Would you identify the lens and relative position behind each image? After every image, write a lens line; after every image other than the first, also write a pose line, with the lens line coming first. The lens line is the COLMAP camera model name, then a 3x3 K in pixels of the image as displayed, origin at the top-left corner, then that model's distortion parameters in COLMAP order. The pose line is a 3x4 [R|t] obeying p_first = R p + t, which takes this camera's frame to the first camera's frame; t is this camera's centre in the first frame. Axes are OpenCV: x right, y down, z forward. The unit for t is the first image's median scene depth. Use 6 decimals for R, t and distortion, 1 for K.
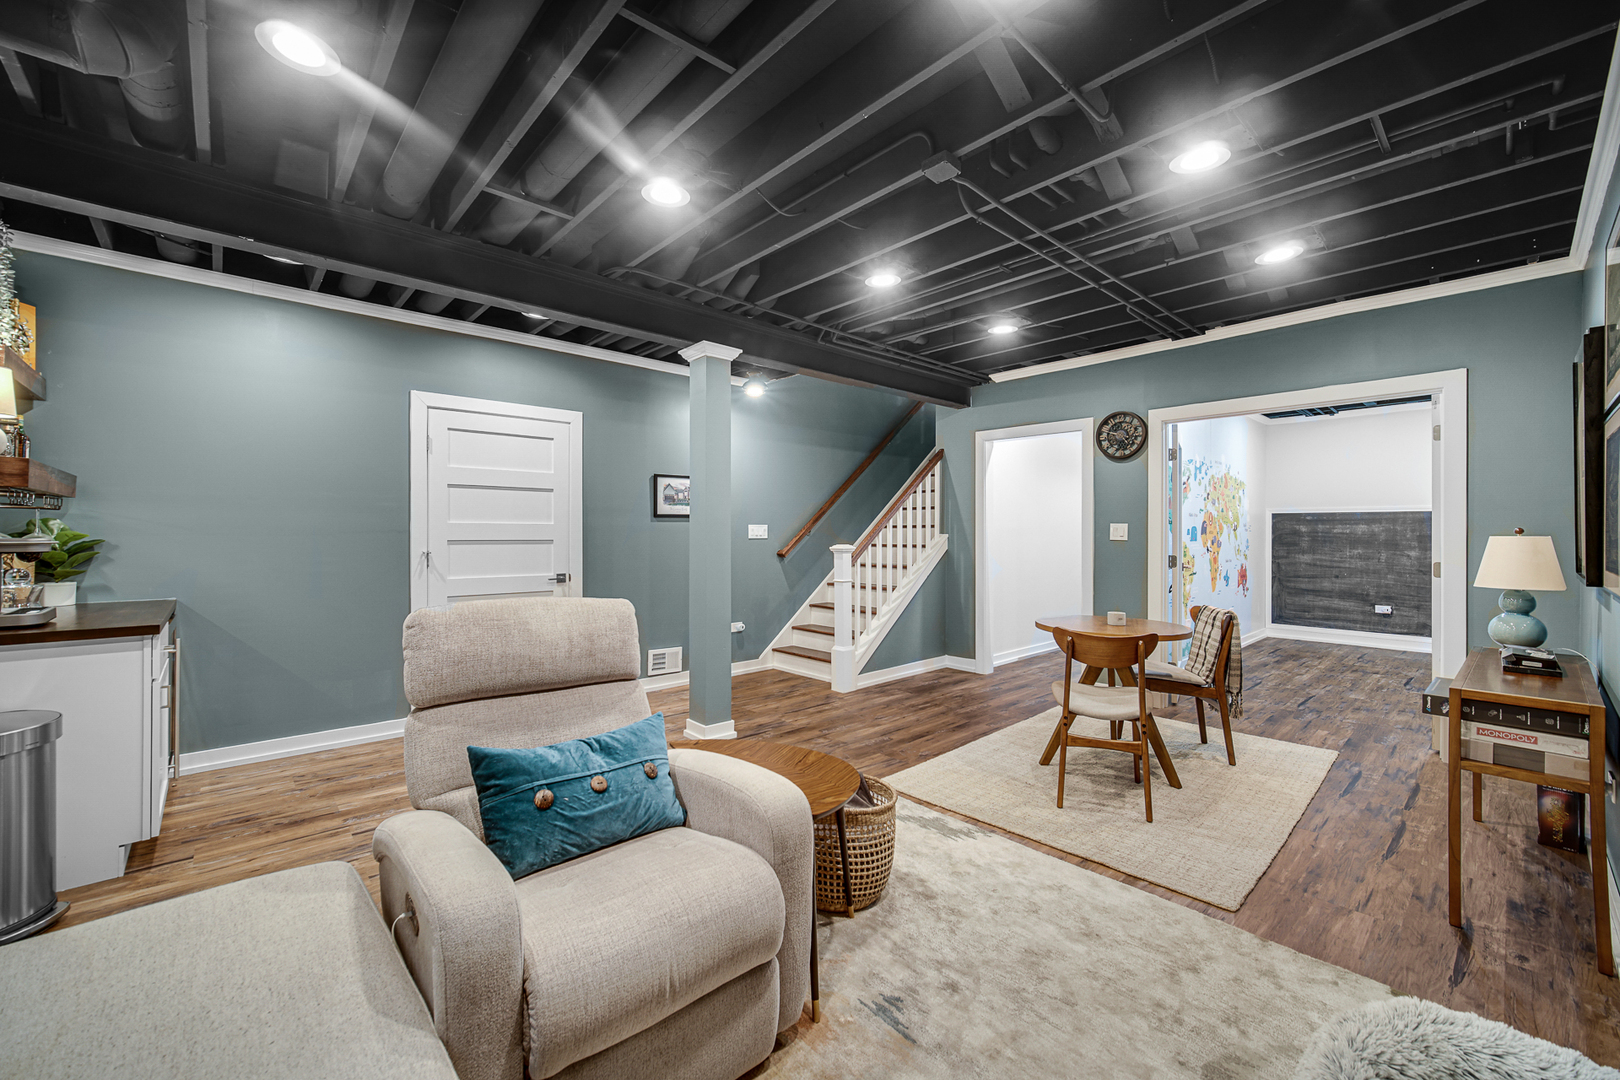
lens RADIAL K [[647.5, 0, 810.0], [0, 647.5, 540.0], [0, 0, 1]] dist [0.002013, 0.000824]
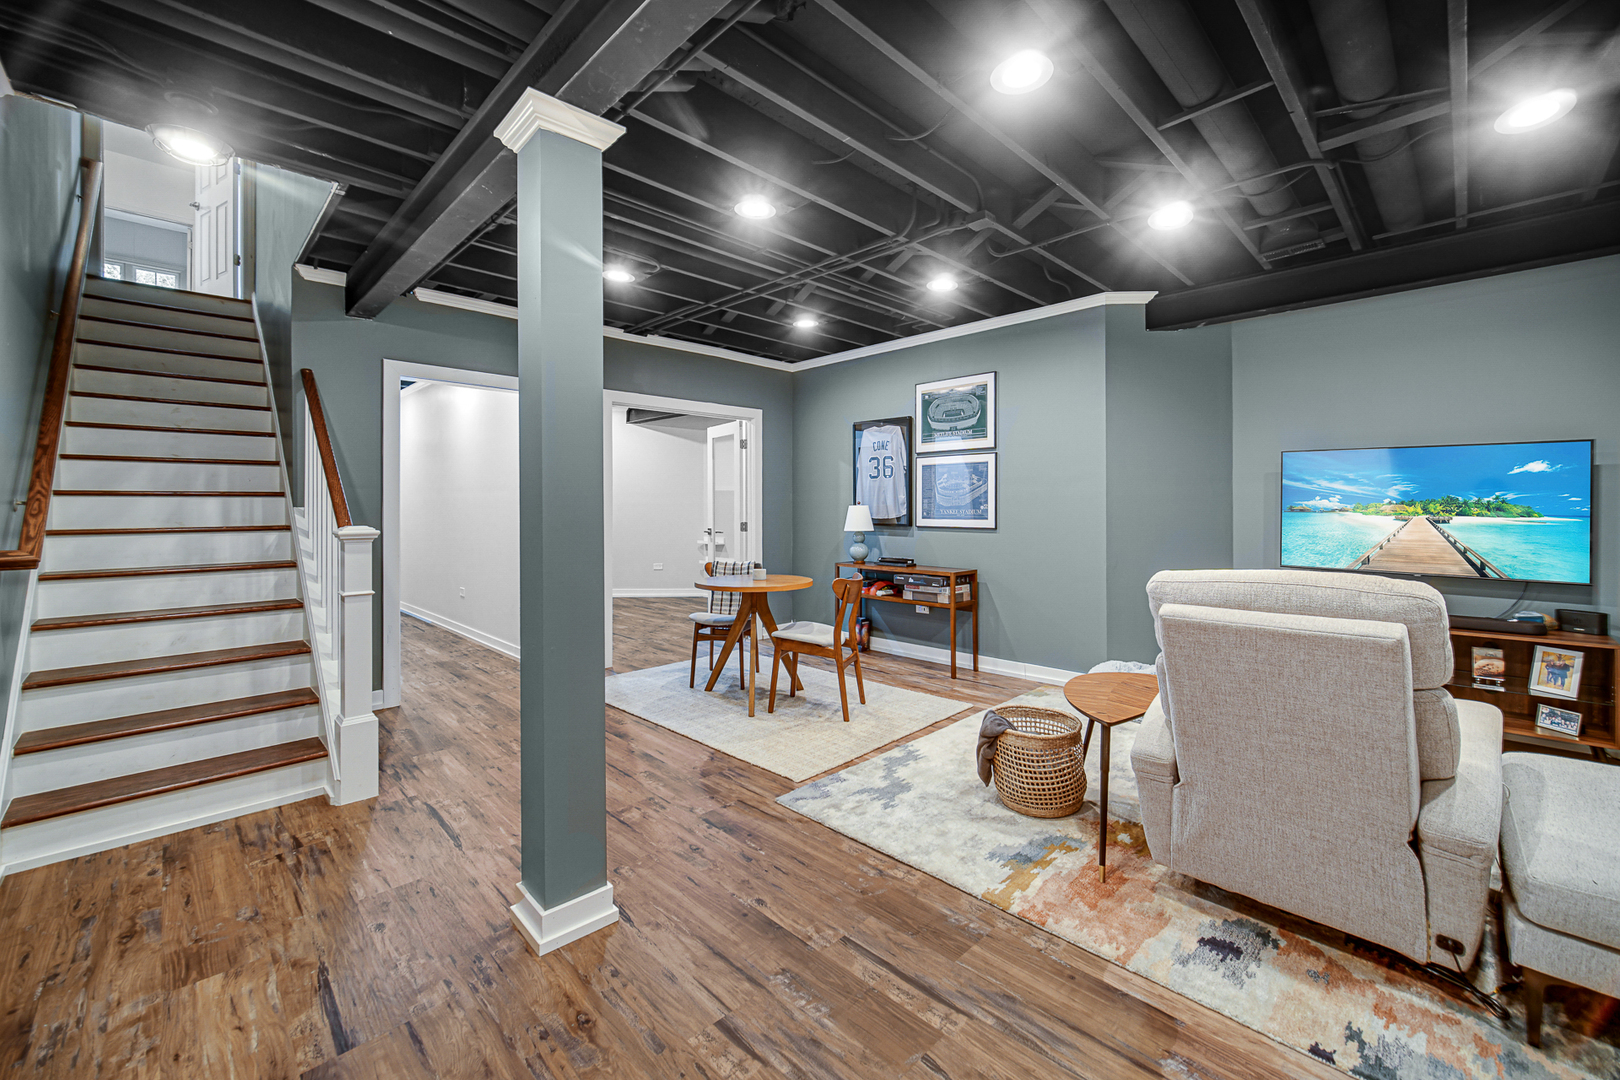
lens RADIAL K [[656.0, 0, 803.9], [0, 656.0, 497.4], [0, 0, 1]] dist [0.000338, 0.000199]
pose [[-0.031270, 0.009058, 0.999470, -0.790692], [0.010155, 0.999910, -0.008744, -0.012371], [-0.999459, 0.009876, -0.031359, 0.990606]]
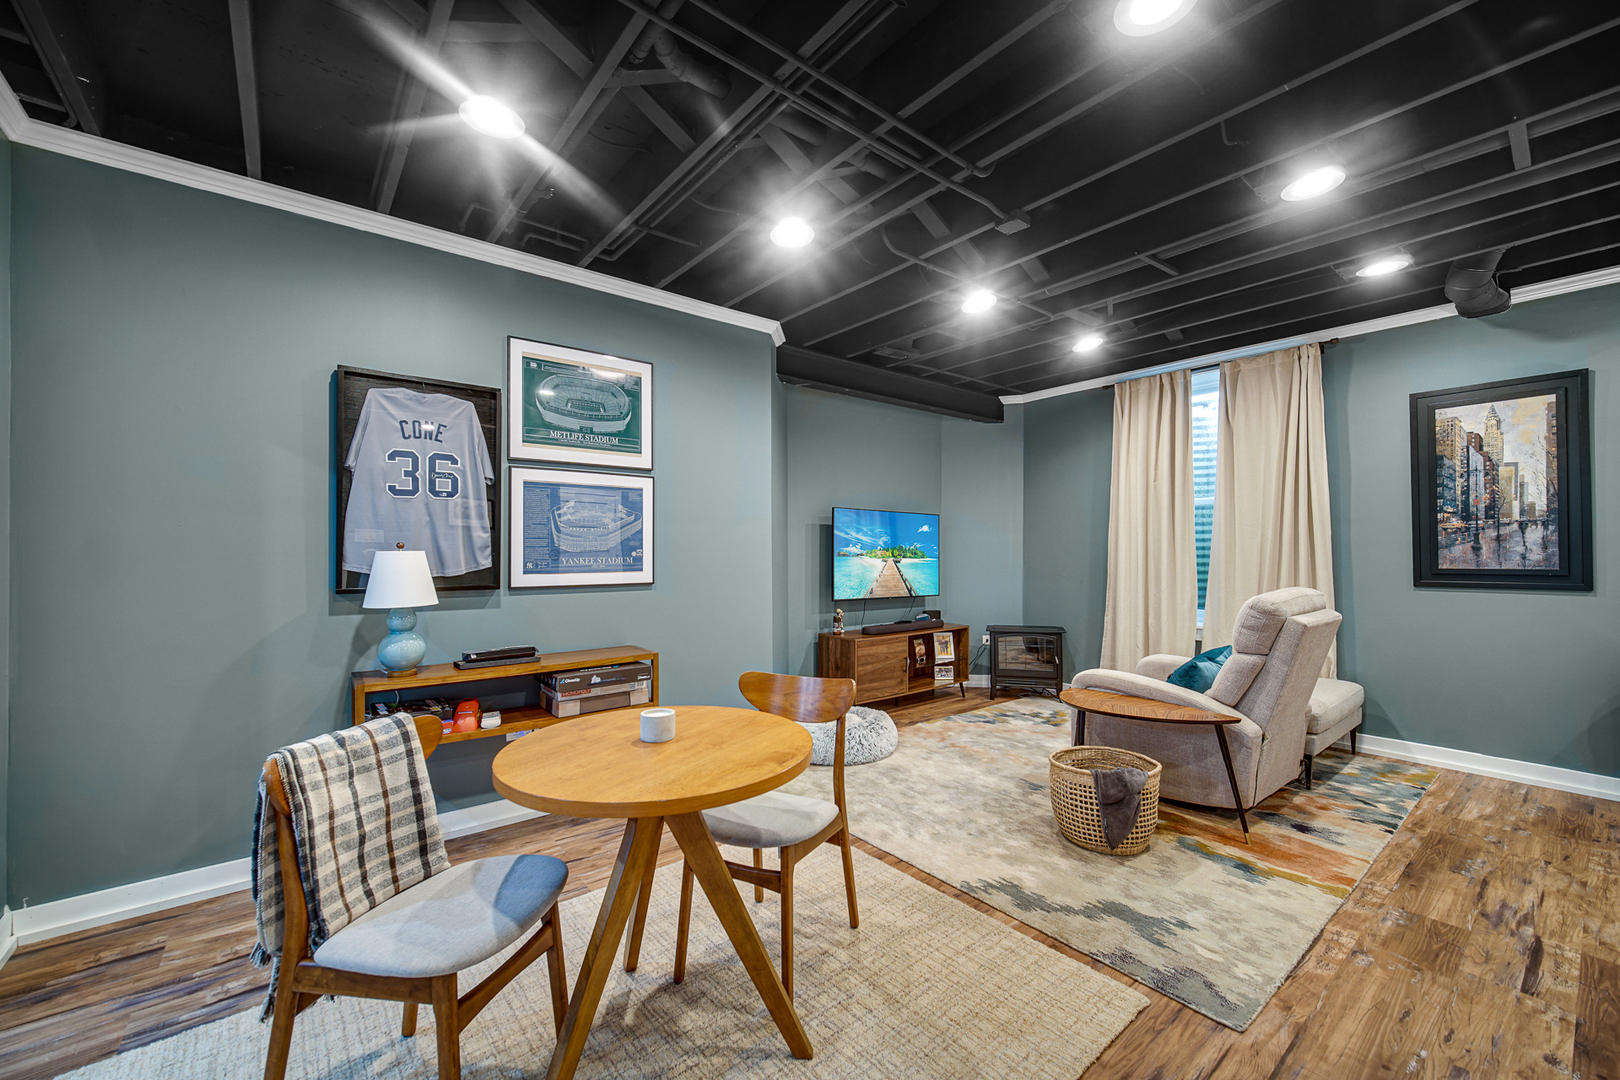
lens RADIAL K [[647.5, 0, 810.0], [0, 647.5, 540.0], [0, 0, 1]] dist [0.002013, 0.000824]
pose [[-0.997789, 0.000211, 0.066458, 0.341819], [-0.000384, 0.999960, -0.008939, -0.011332], [-0.066458, -0.008945, -0.997749, 1.530652]]
